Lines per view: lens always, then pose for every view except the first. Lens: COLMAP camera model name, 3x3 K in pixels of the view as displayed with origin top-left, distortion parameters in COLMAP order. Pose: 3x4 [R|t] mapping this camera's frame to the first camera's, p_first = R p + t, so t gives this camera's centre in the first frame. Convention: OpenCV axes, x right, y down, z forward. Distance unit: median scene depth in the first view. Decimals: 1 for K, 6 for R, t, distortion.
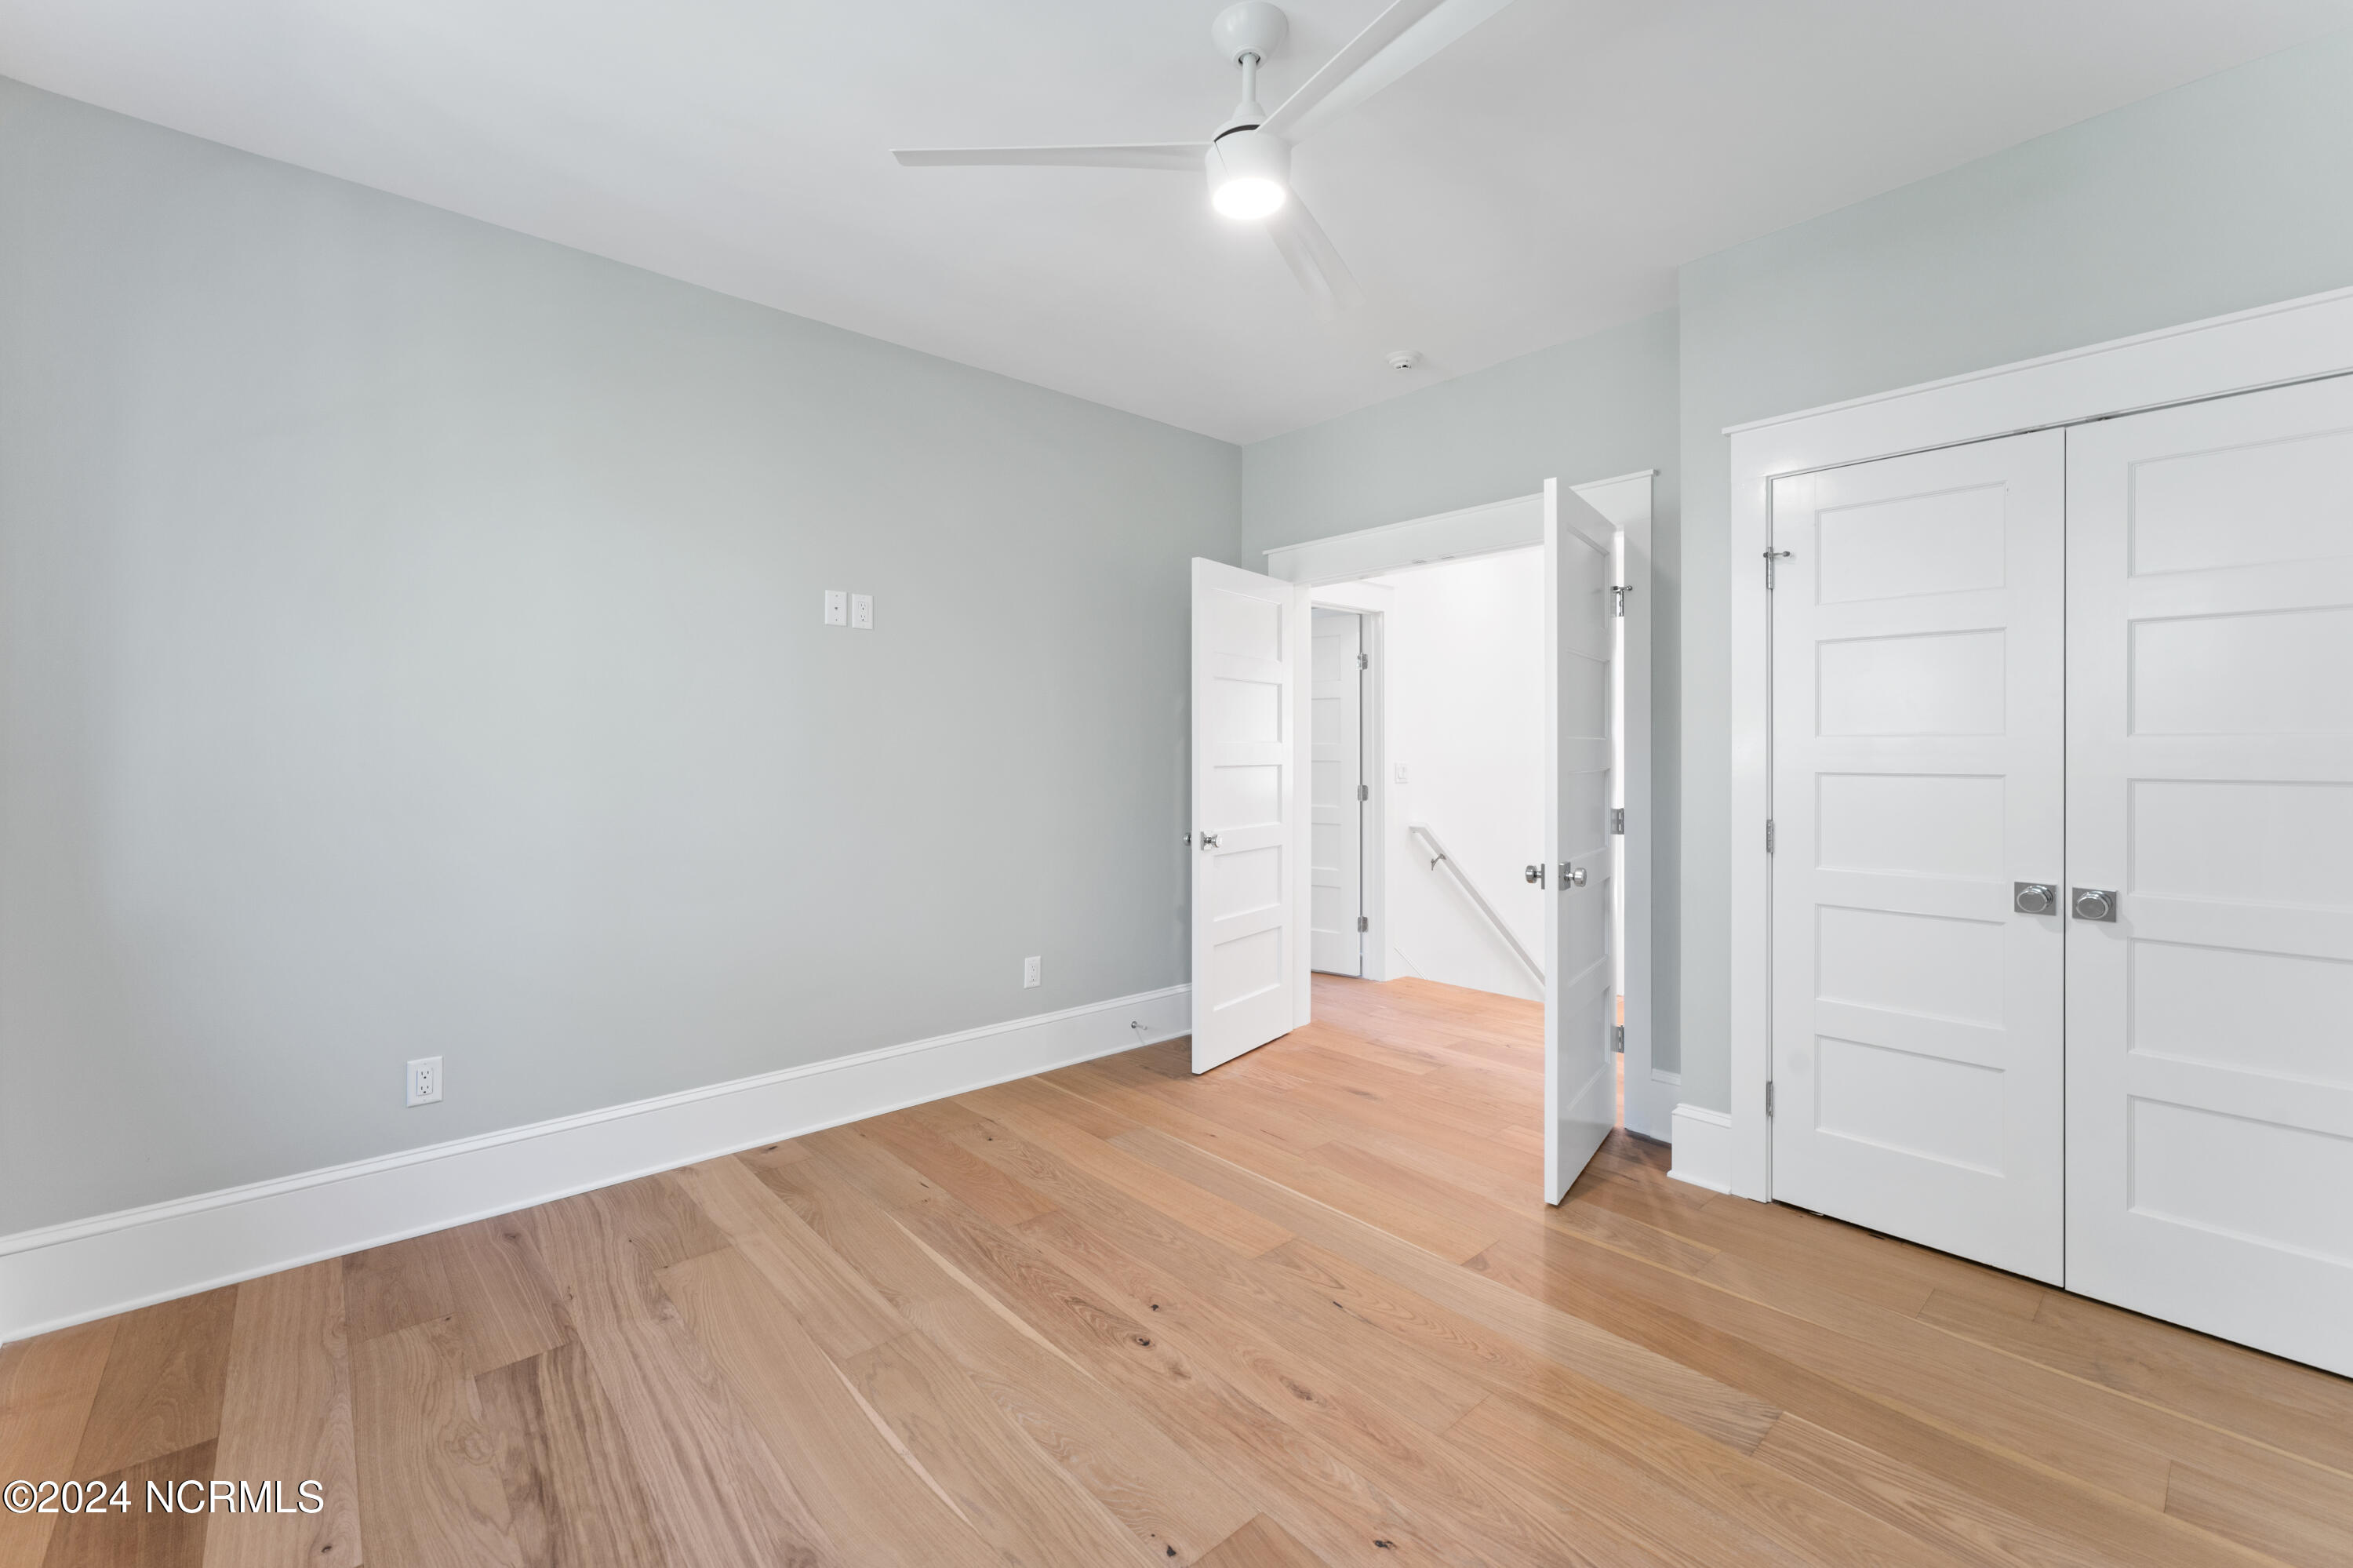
lens RADIAL K [[958.1, 0, 1177.1], [0, 958.1, 766.2], [0, 0, 1]] dist [-0.002131, 0.001849]
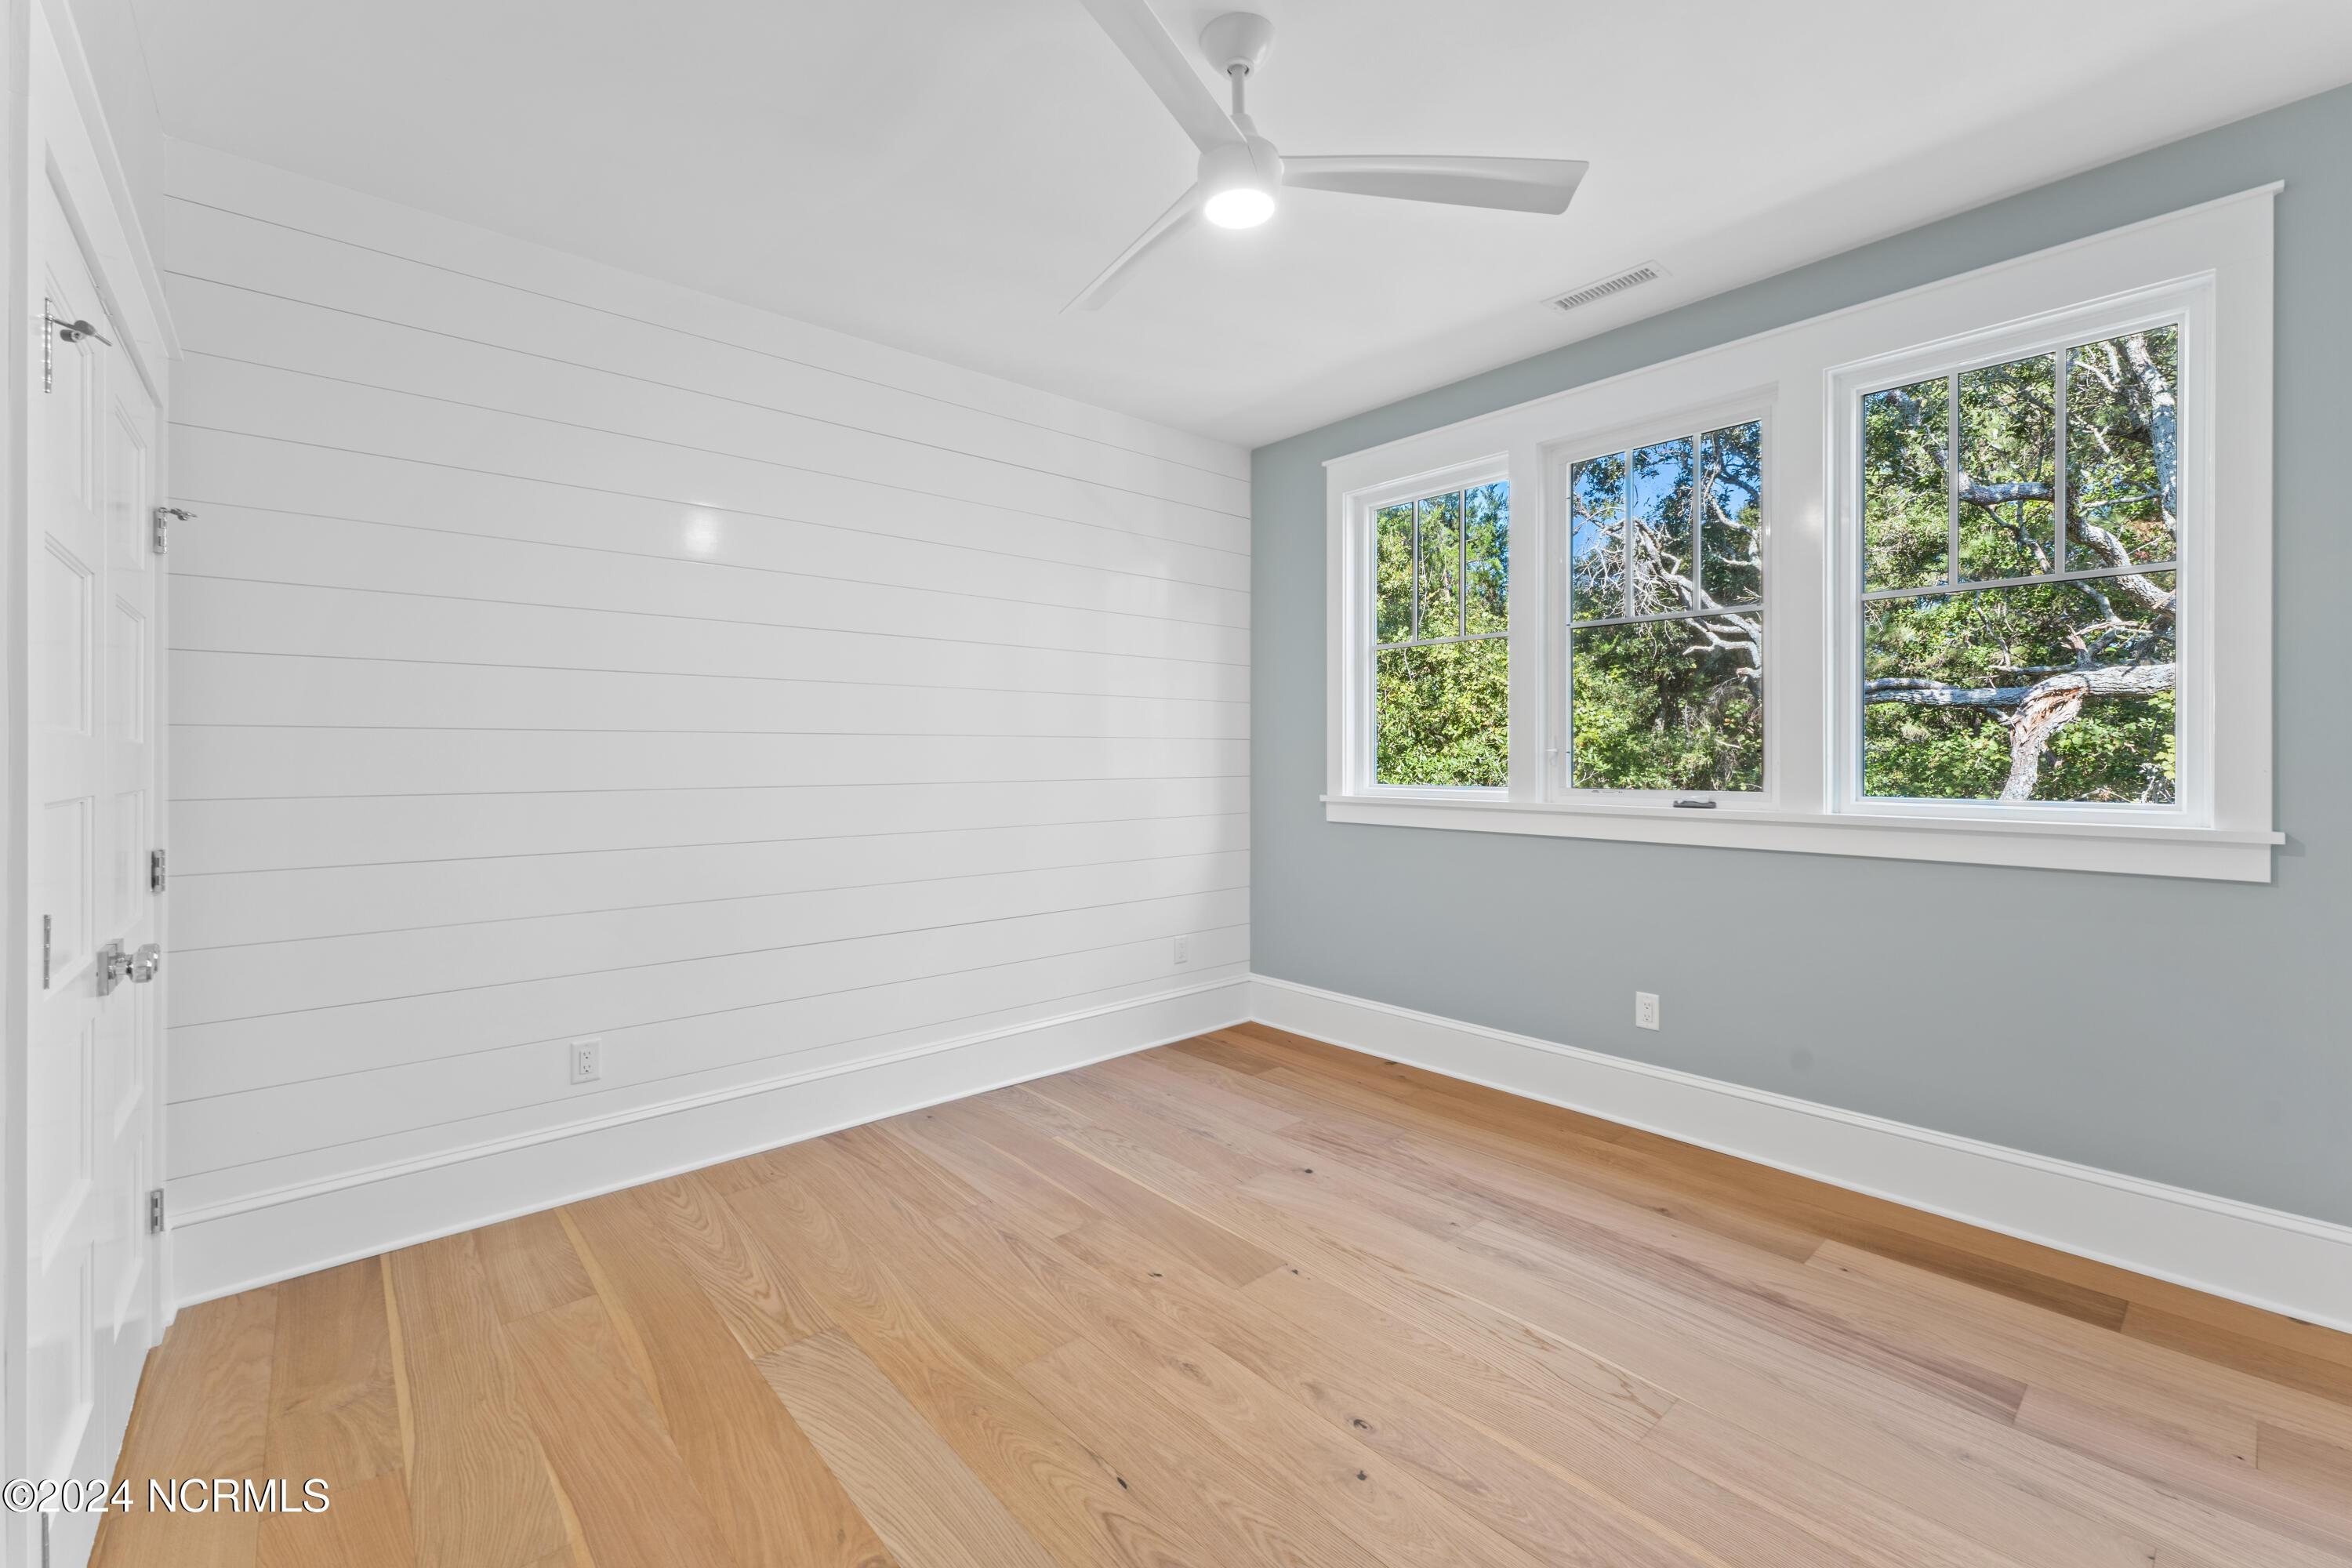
lens RADIAL K [[957.7, 0, 1178.3], [0, 957.7, 761.9], [0, 0, 1]] dist [-0.002131, 0.001849]
pose [[-0.999960, 0.003804, 0.008145, 0.131733], [0.003978, 0.999762, 0.021428, -0.028864], [-0.008061, 0.021459, -0.999737, 2.000962]]
